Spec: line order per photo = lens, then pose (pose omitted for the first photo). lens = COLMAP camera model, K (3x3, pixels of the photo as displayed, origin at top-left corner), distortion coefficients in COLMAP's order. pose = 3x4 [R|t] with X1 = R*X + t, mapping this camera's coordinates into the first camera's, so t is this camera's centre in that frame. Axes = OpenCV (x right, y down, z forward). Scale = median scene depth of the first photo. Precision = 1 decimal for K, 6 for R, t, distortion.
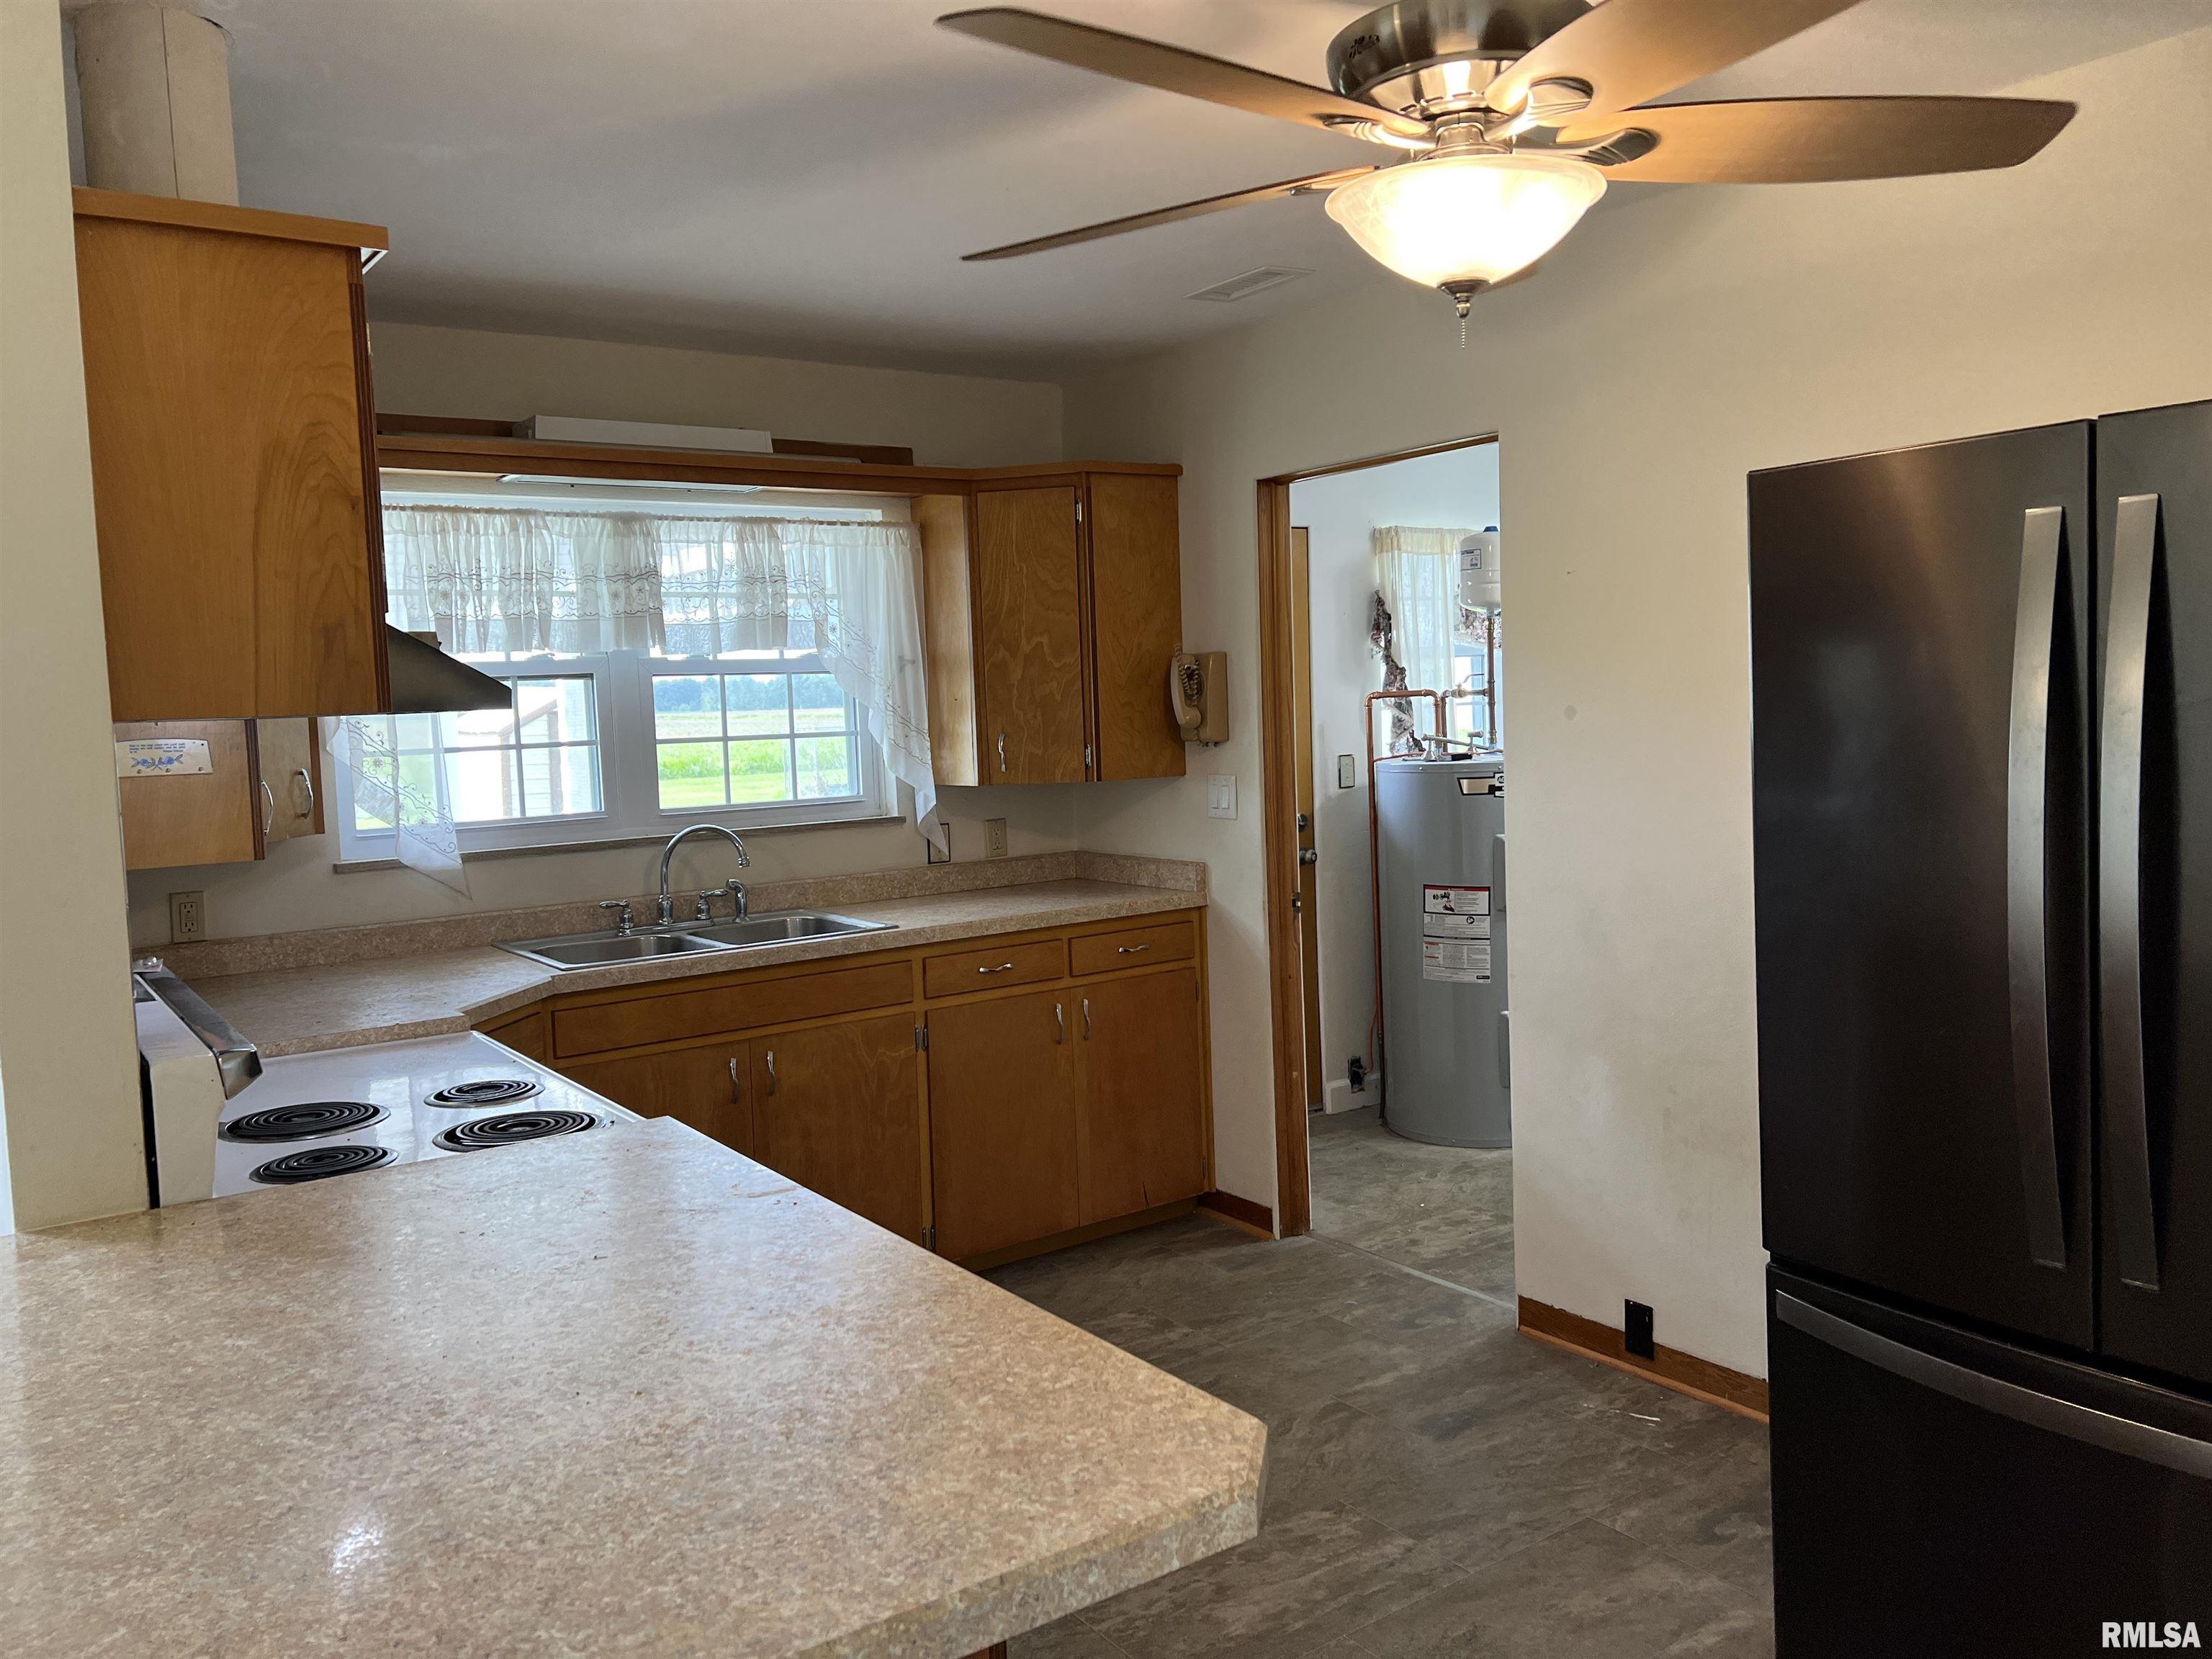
lens RADIAL K [[1677.5, 0, 1107.5], [0, 1677.5, 808.2], [0, 0, 1]] dist [0.075996, -0.087323]
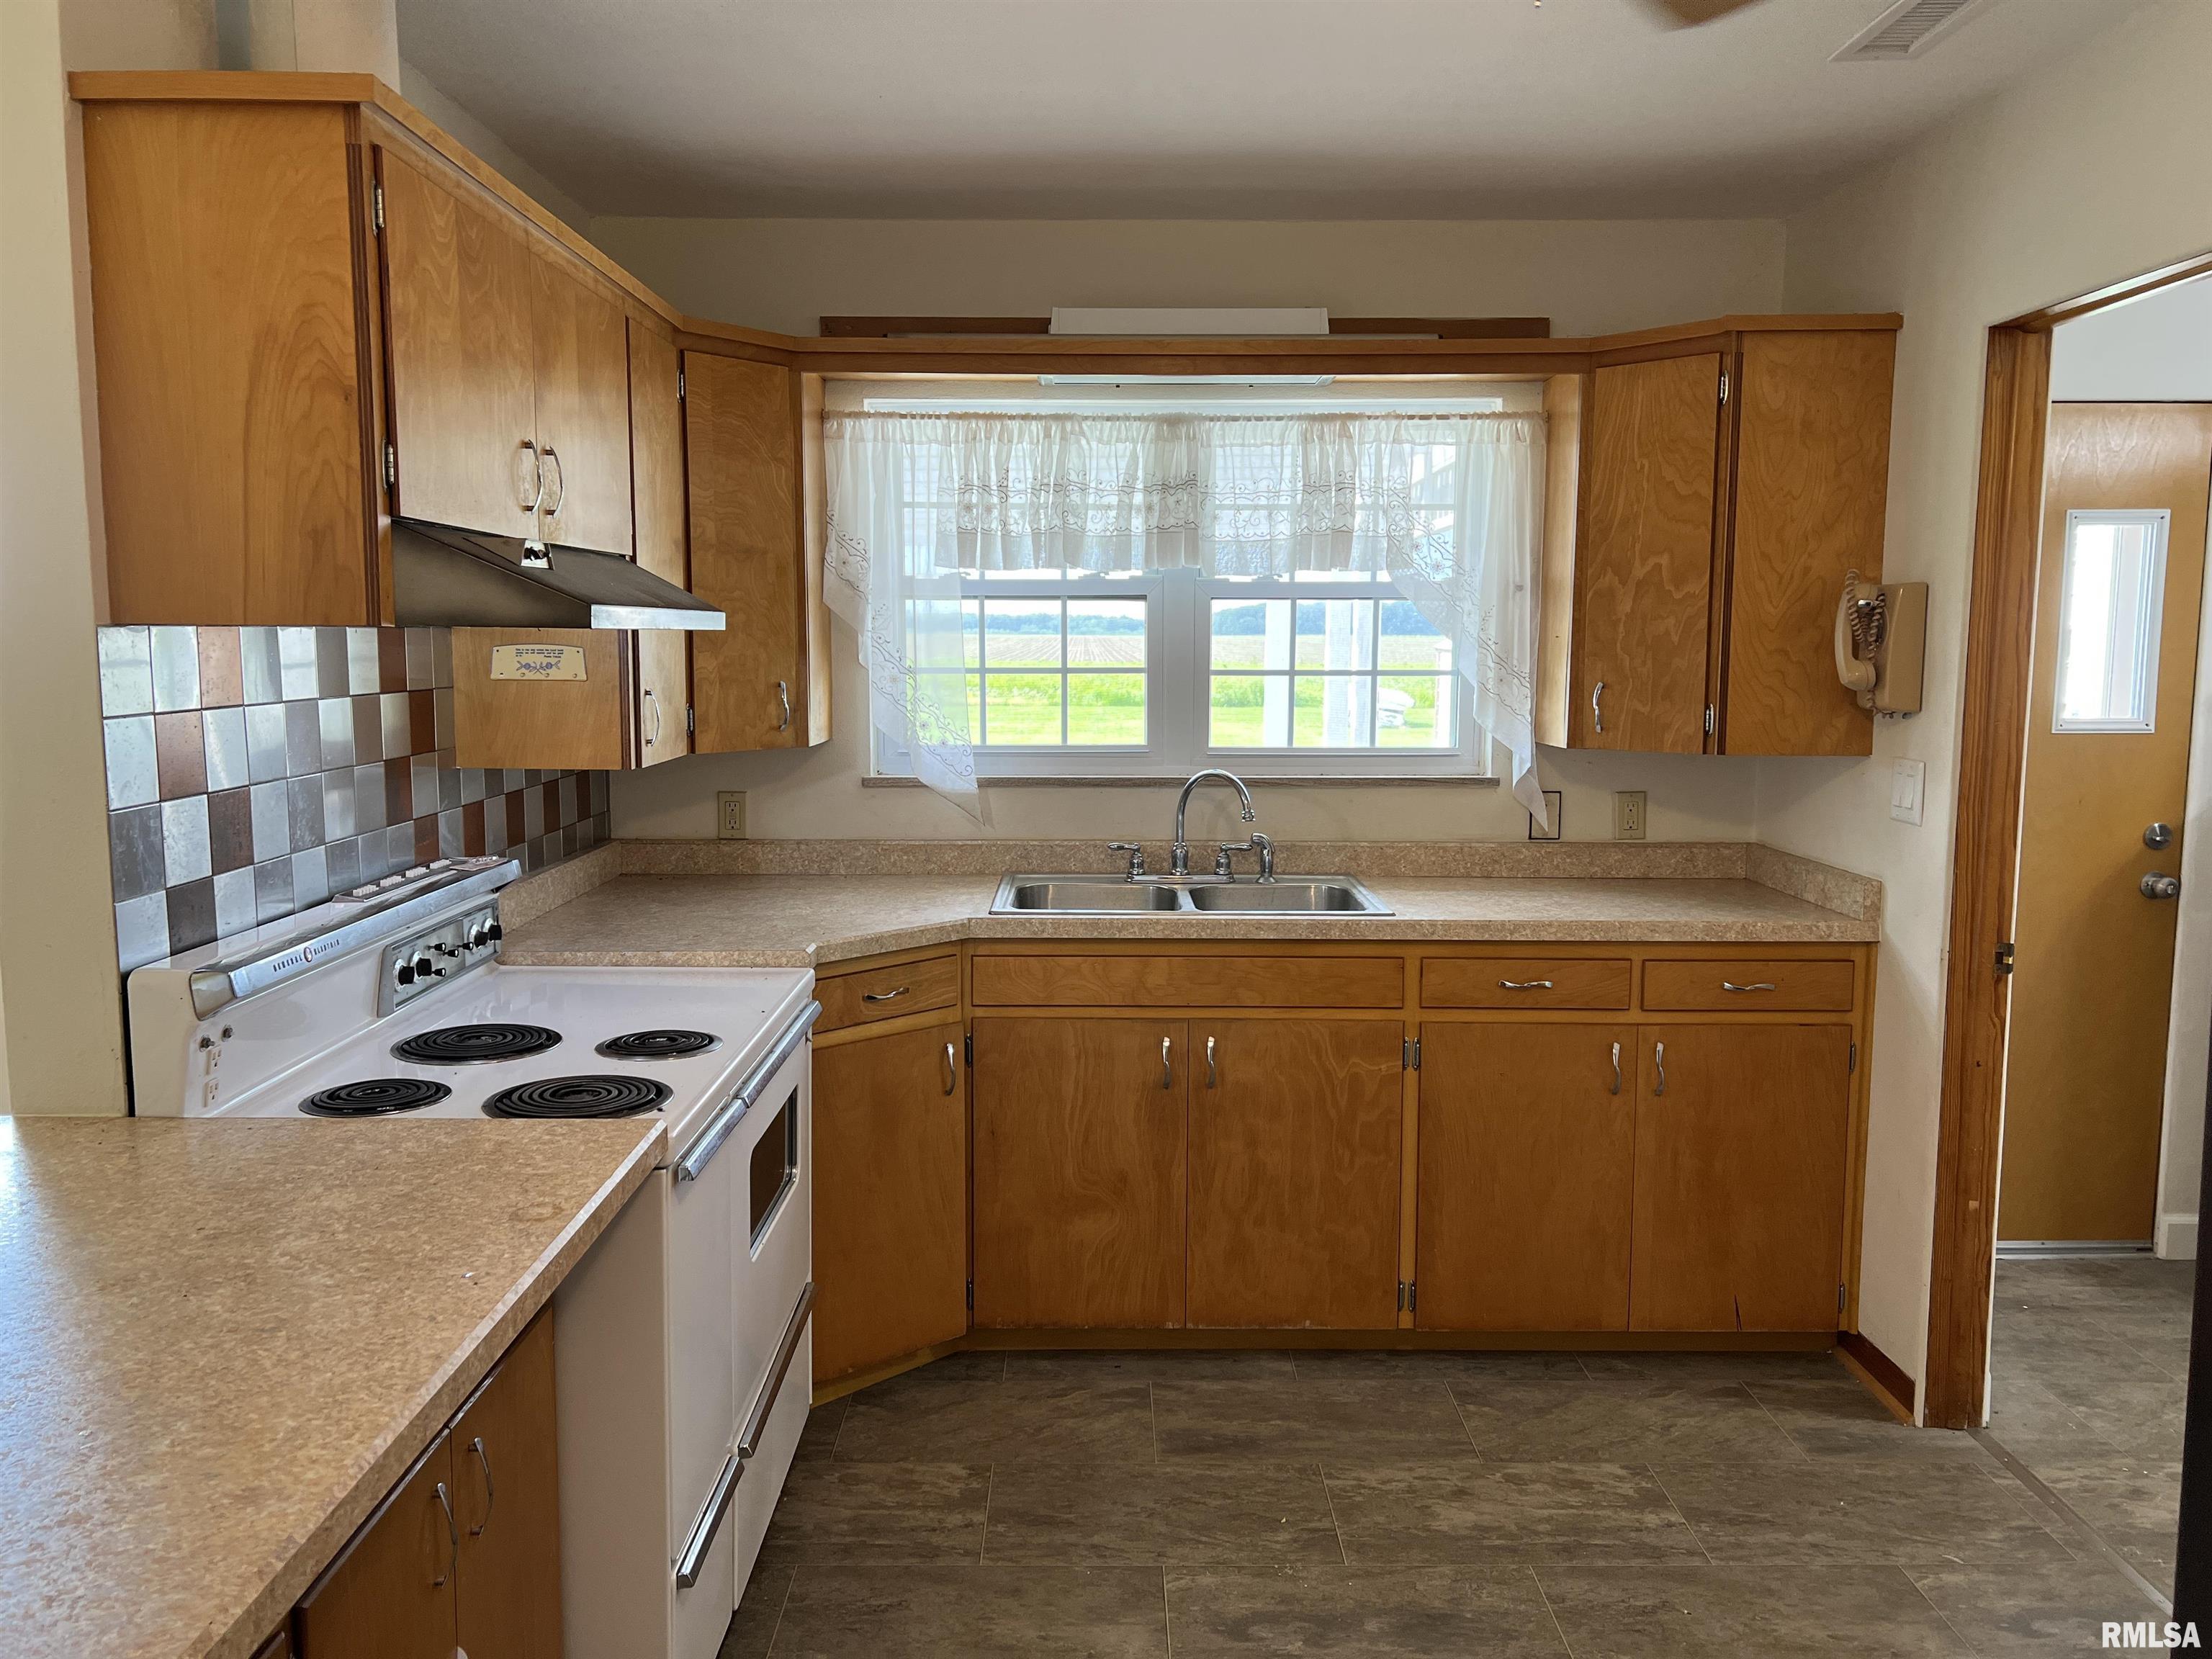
lens RADIAL K [[1677.5, 0, 1100.5], [0, 1677.5, 822.6], [0, 0, 1]] dist [0.075996, -0.087323]
pose [[0.814200, 0.104006, -0.571193, 0.207420], [-0.072970, 0.994354, 0.077044, -0.024549], [0.575981, -0.021049, 0.817192, 0.235472]]
